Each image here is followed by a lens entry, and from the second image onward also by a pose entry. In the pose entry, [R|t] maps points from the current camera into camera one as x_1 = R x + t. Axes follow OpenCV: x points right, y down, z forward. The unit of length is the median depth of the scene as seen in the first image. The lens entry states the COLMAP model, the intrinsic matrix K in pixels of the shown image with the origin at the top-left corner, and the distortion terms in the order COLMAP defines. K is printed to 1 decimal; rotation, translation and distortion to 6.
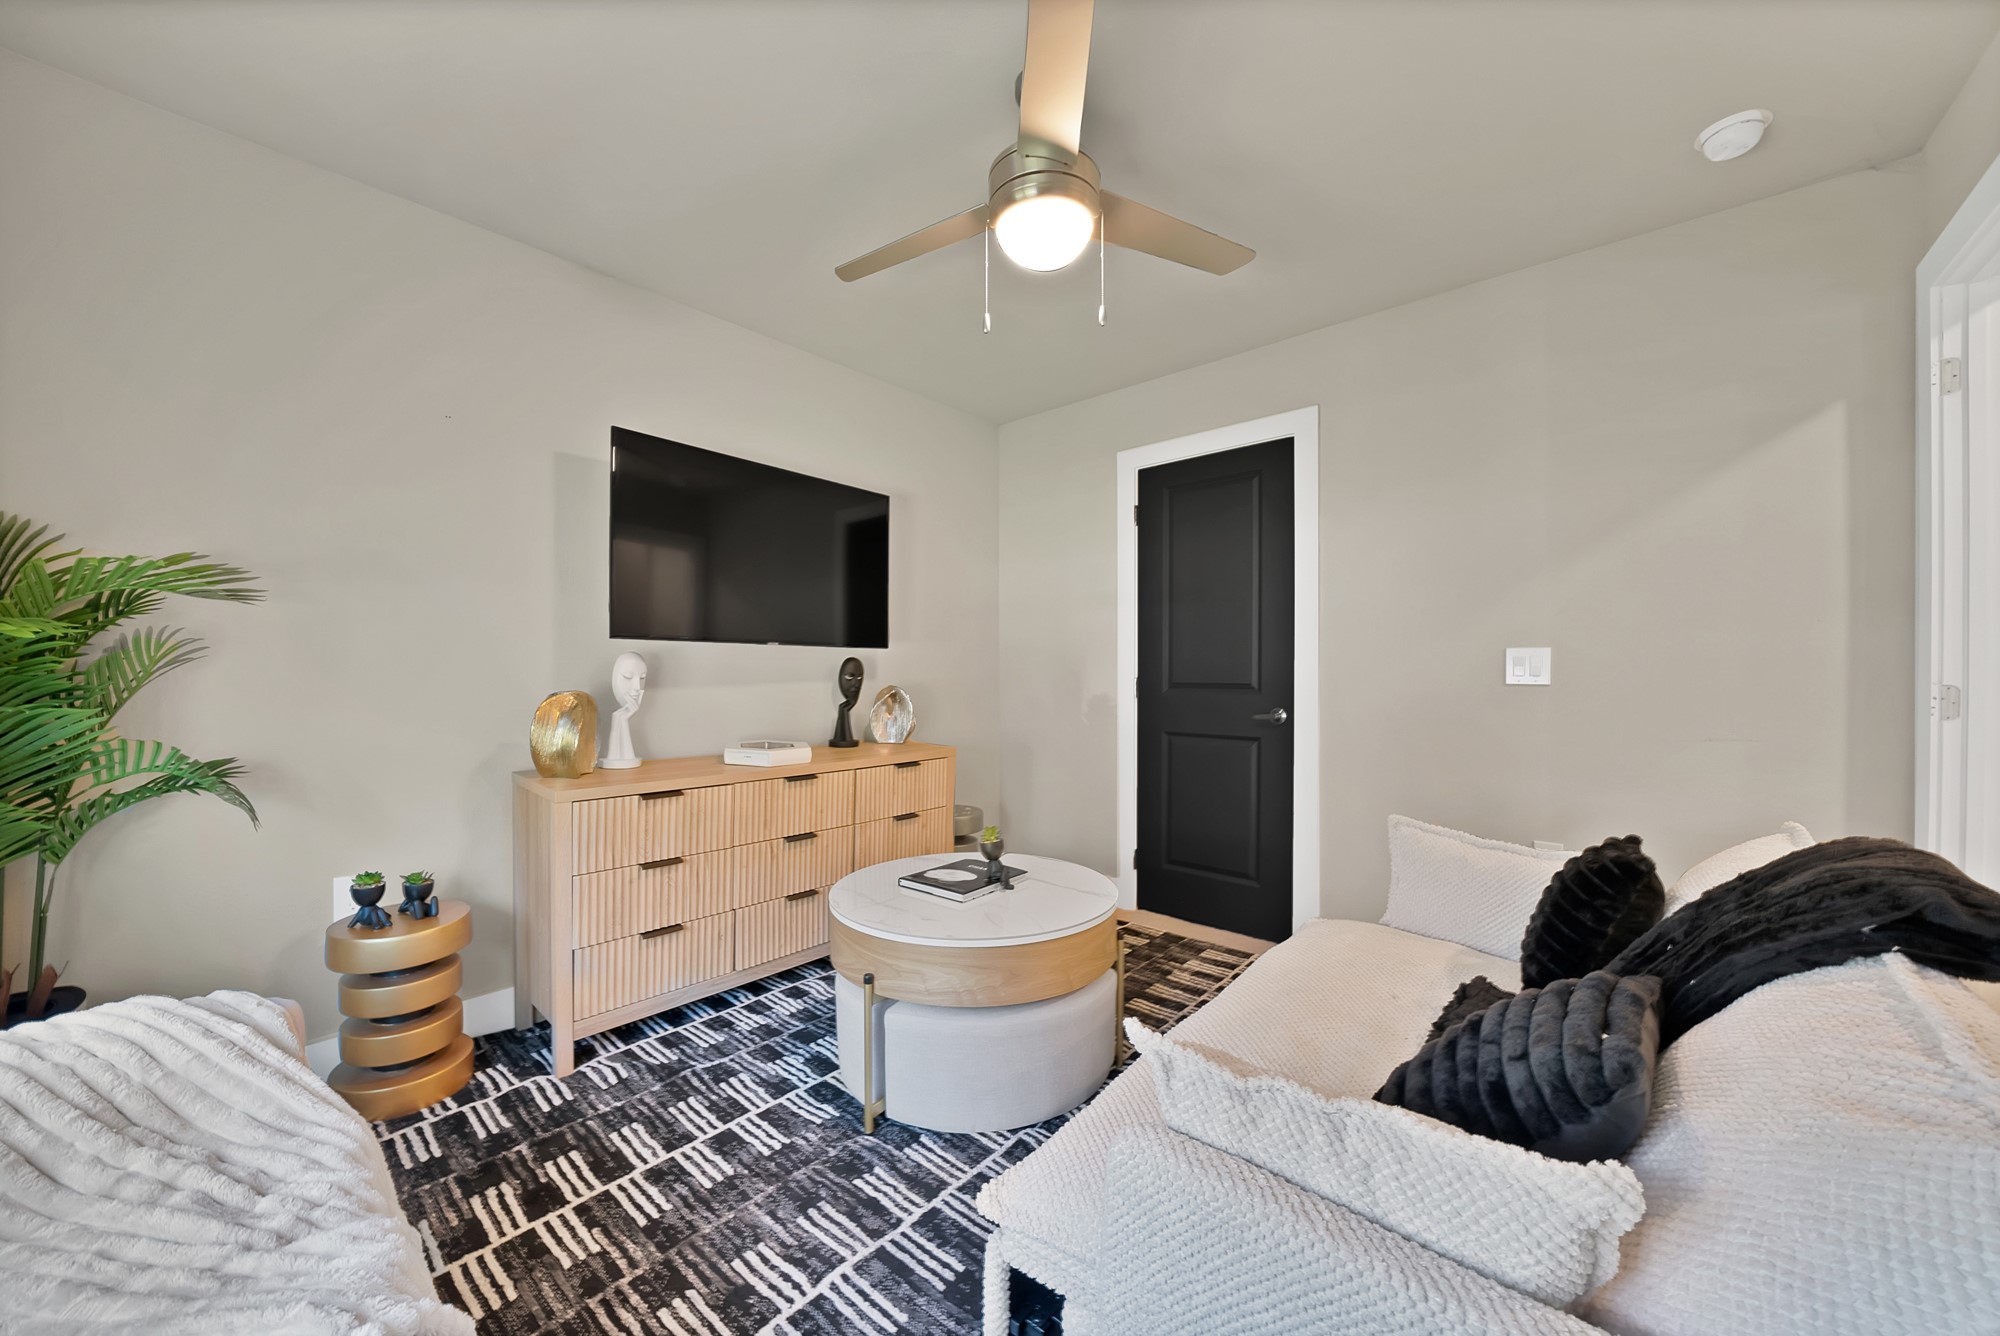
lens RADIAL K [[714.5, 0, 994.1], [0, 714.5, 674.3], [0, 0, 1]] dist [-0.021371, 0.000637]
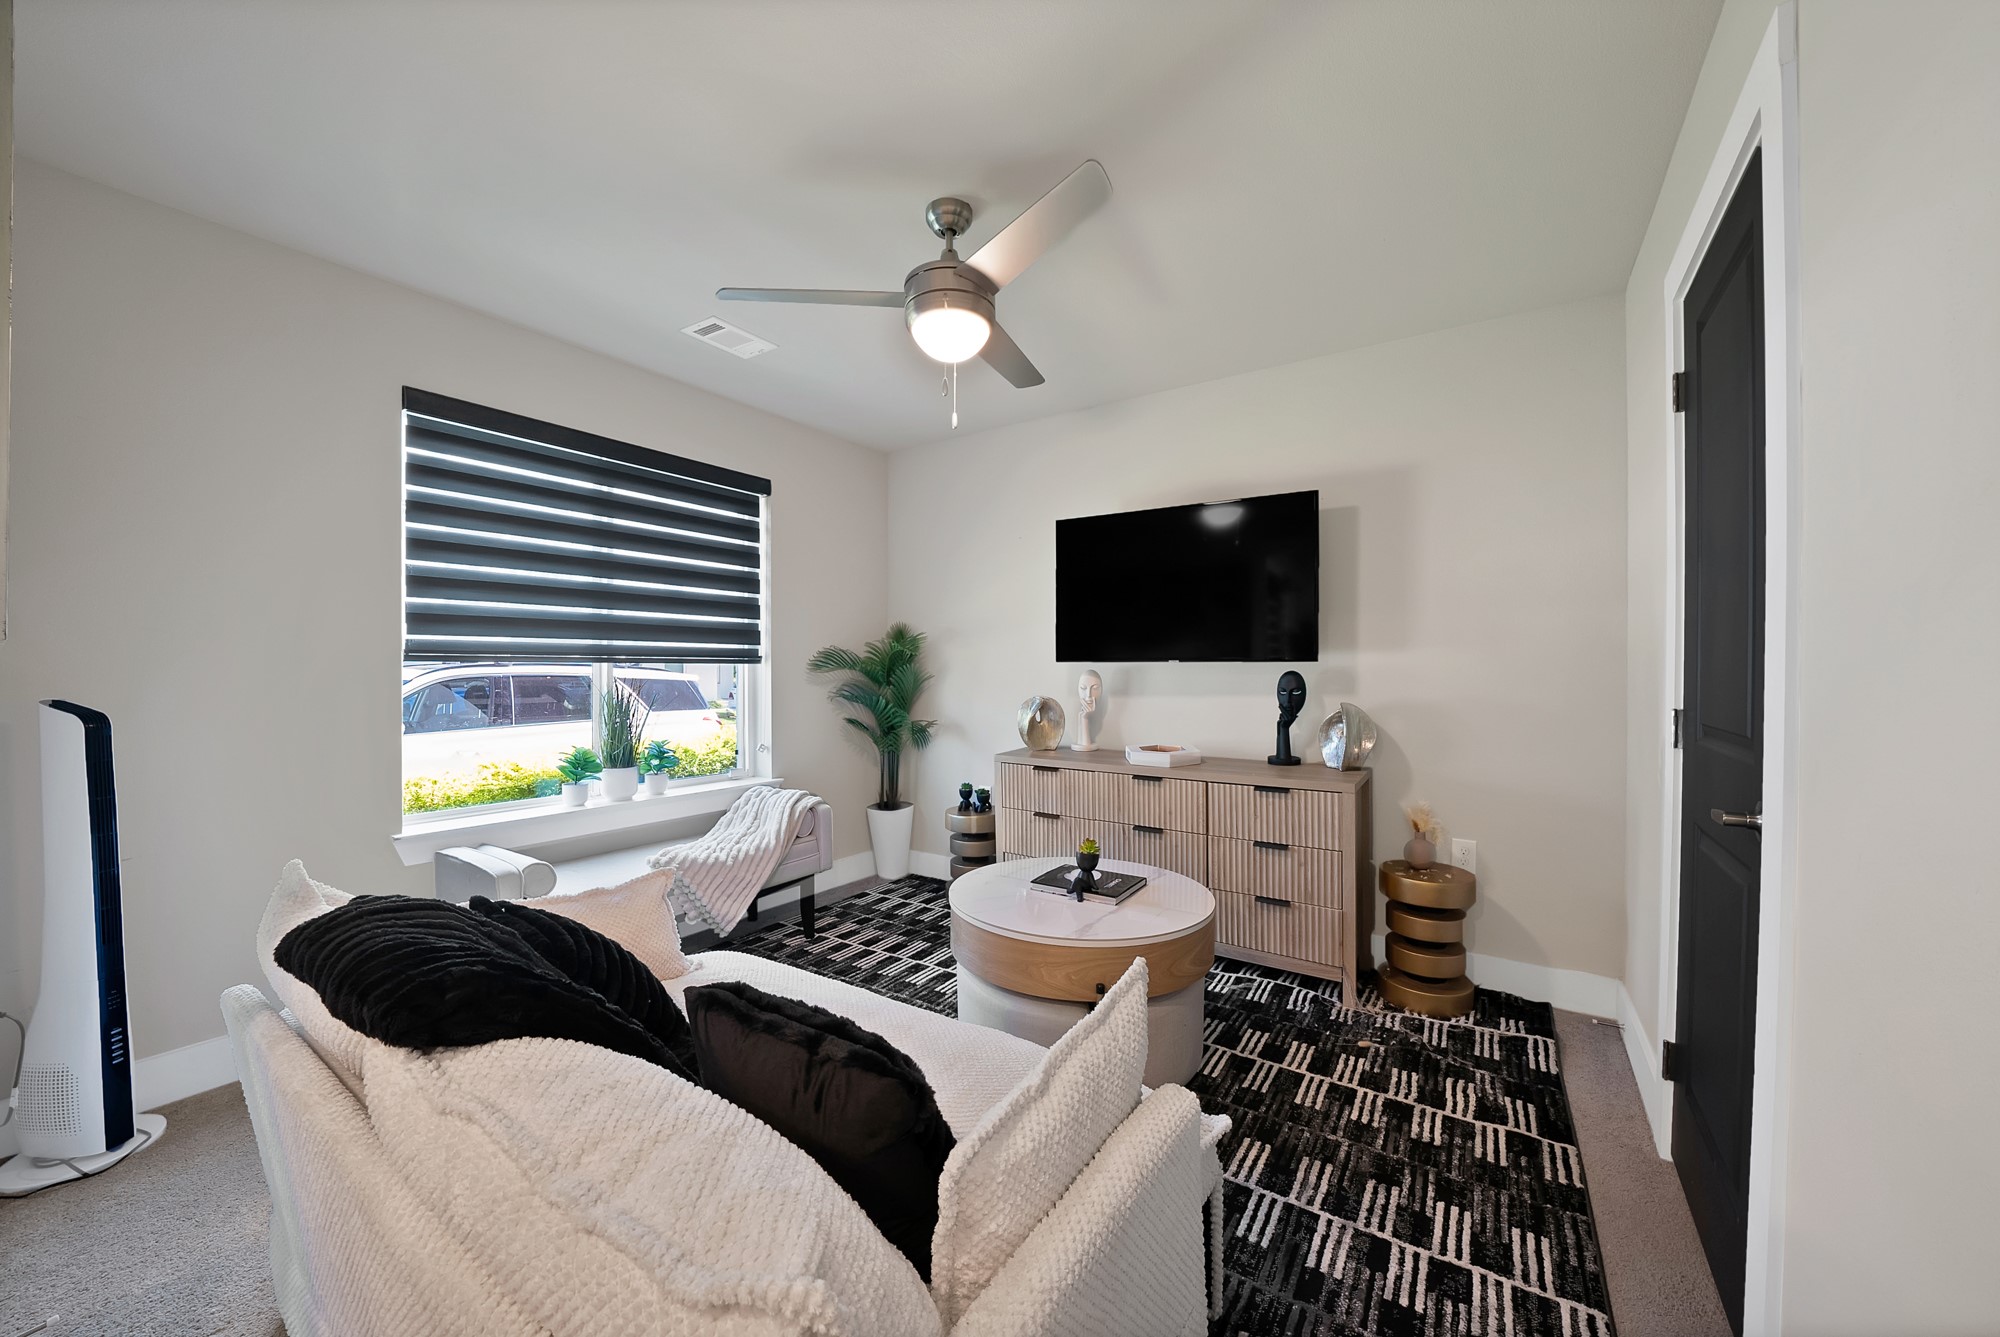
lens RADIAL K [[749.4, 0, 980.6], [0, 749.4, 677.3], [0, 0, 1]] dist [-0.012512, 0.000109]
pose [[0.089065, -0.009367, -0.995982, 0.843823], [-0.011396, 0.999881, -0.010423, -0.000113], [0.995961, 0.012279, 0.088948, 0.584761]]
